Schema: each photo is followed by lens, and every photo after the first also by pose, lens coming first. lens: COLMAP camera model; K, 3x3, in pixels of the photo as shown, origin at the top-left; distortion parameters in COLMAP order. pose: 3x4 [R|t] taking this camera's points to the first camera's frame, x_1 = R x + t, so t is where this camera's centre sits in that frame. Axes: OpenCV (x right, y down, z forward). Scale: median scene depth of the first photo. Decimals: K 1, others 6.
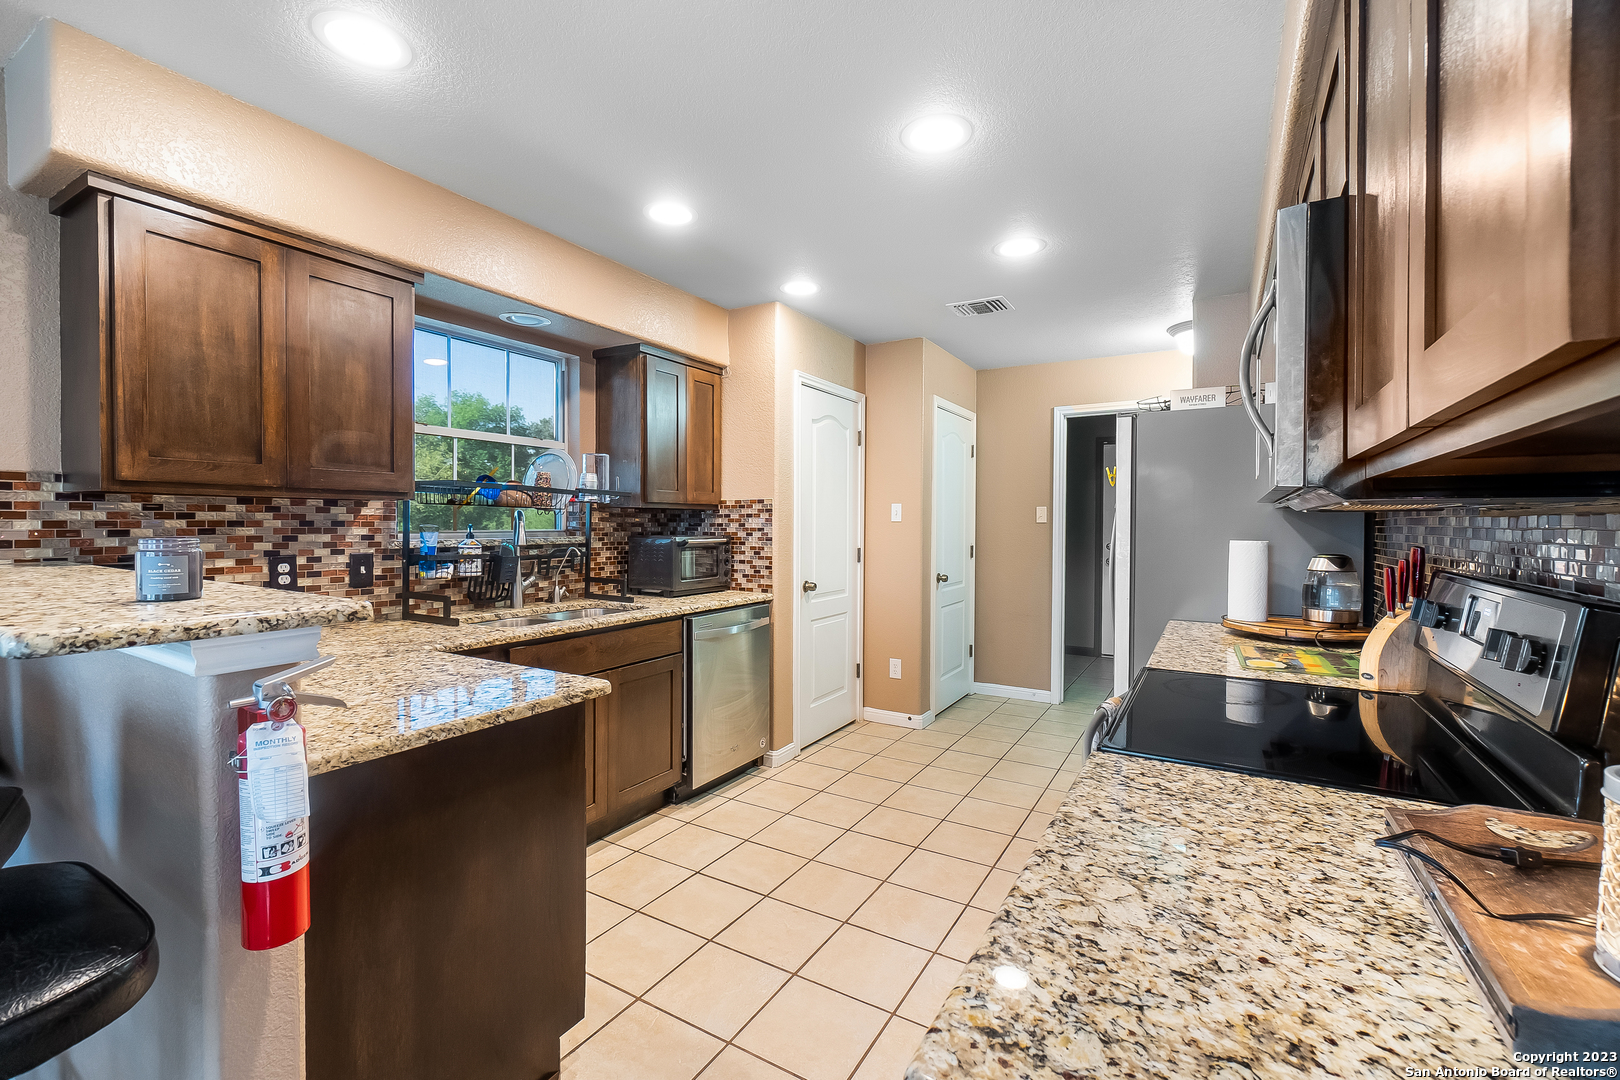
lens RADIAL K [[693.6, 0, 797.3], [0, 693.6, 533.9], [0, 0, 1]] dist [-0.001220, 0.000507]
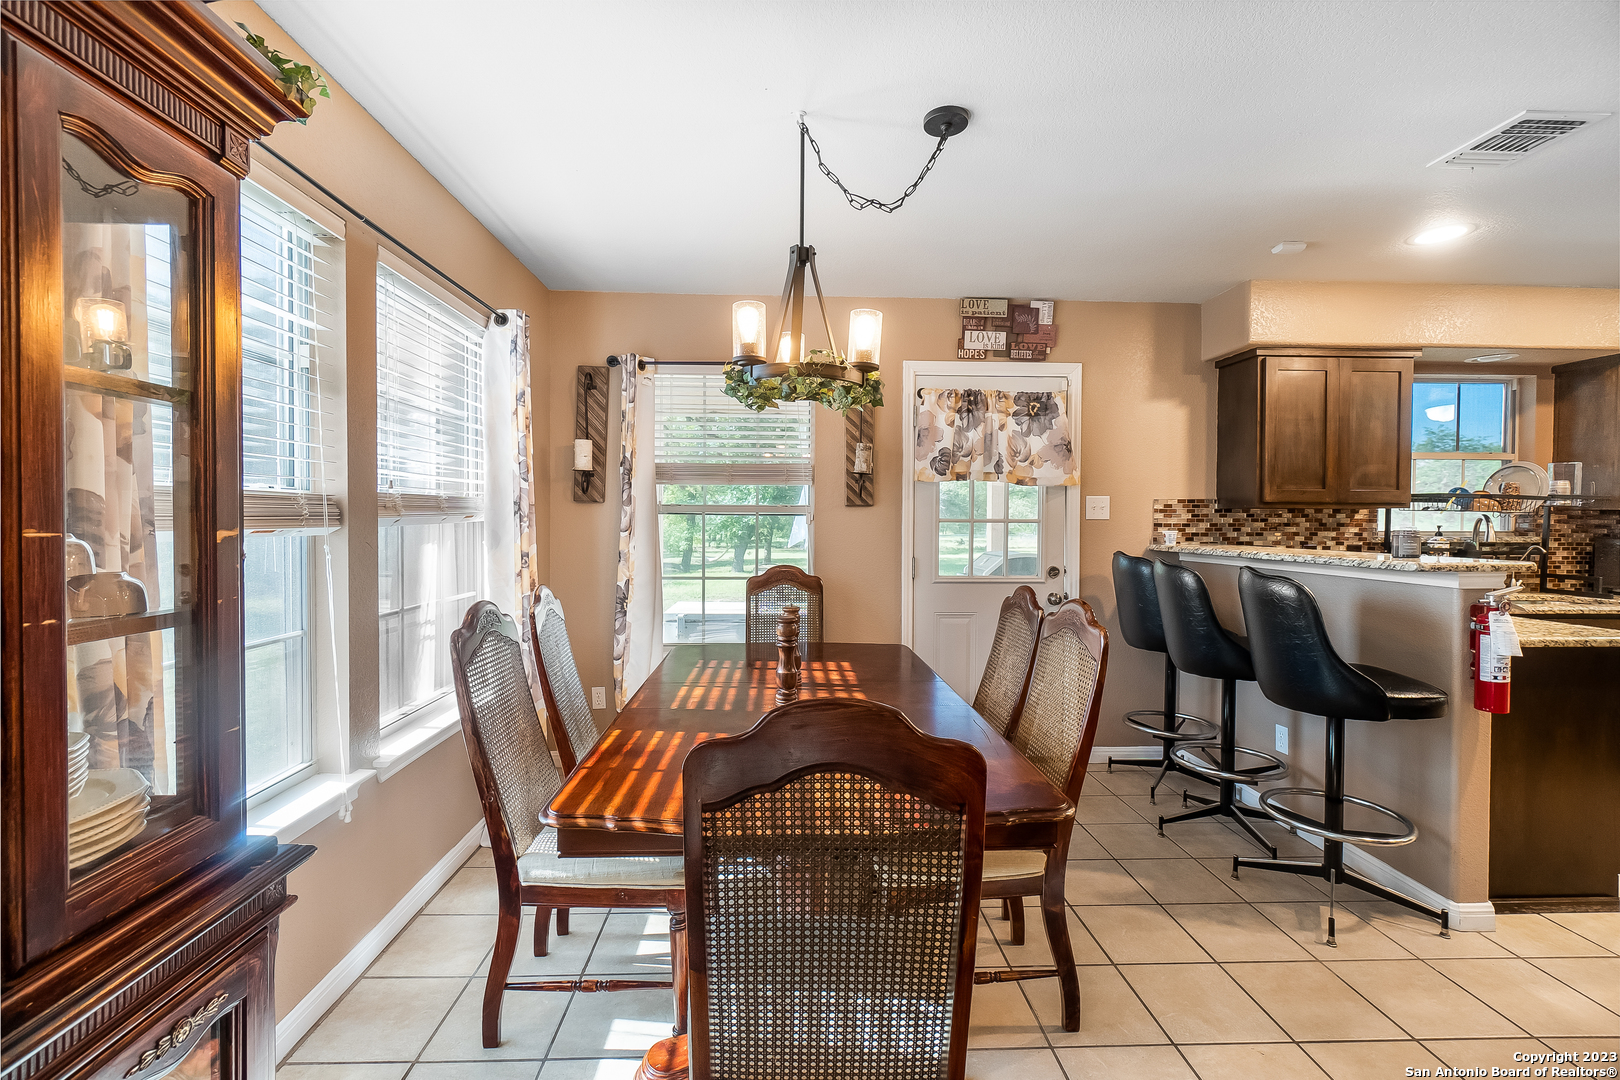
lens RADIAL K [[693.6, 0, 807.9], [0, 693.6, 535.5], [0, 0, 1]] dist [-0.001220, 0.000507]
pose [[0.560147, 0.013214, -0.828288, -0.067879], [-0.014289, 0.999878, 0.006288, 0.017710], [0.828270, 0.008313, 0.560268, -0.919746]]
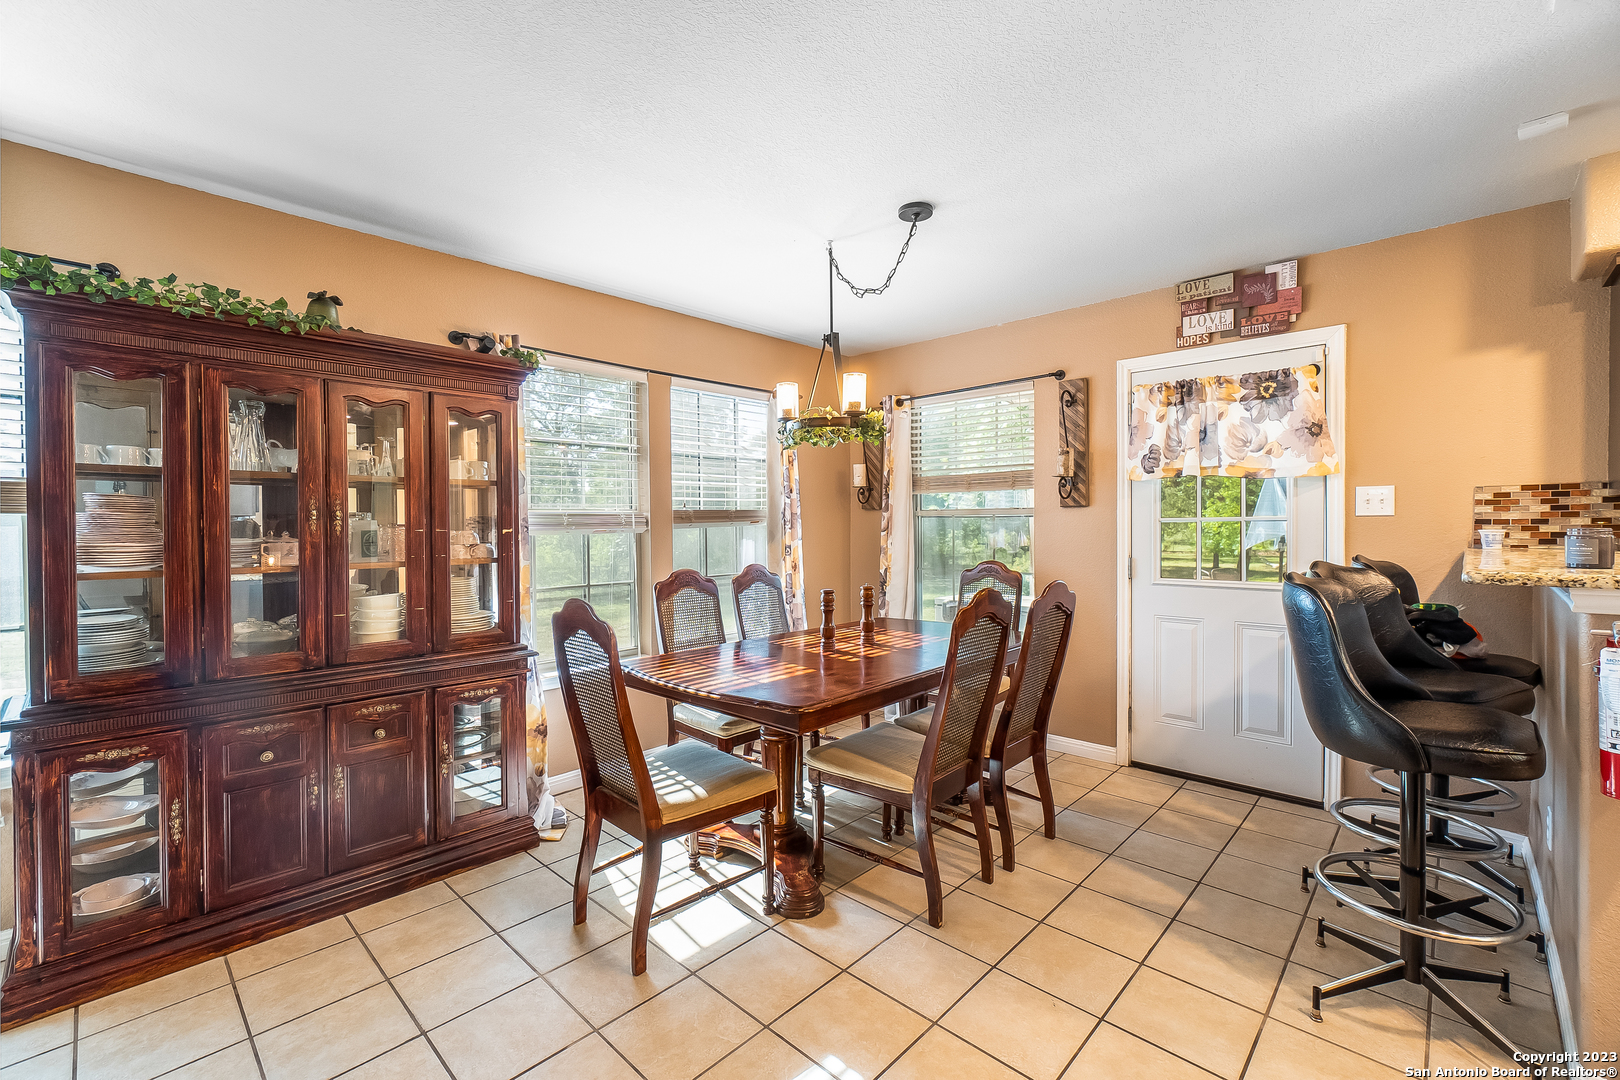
lens RADIAL K [[693.6, 0, 802.0], [0, 693.6, 532.2], [0, 0, 1]] dist [-0.001220, 0.000507]
pose [[-0.213965, 0.007329, -0.976814, 0.473863], [-0.010206, 0.999901, 0.009738, 0.009649], [0.976788, 0.012053, -0.213869, -0.181097]]
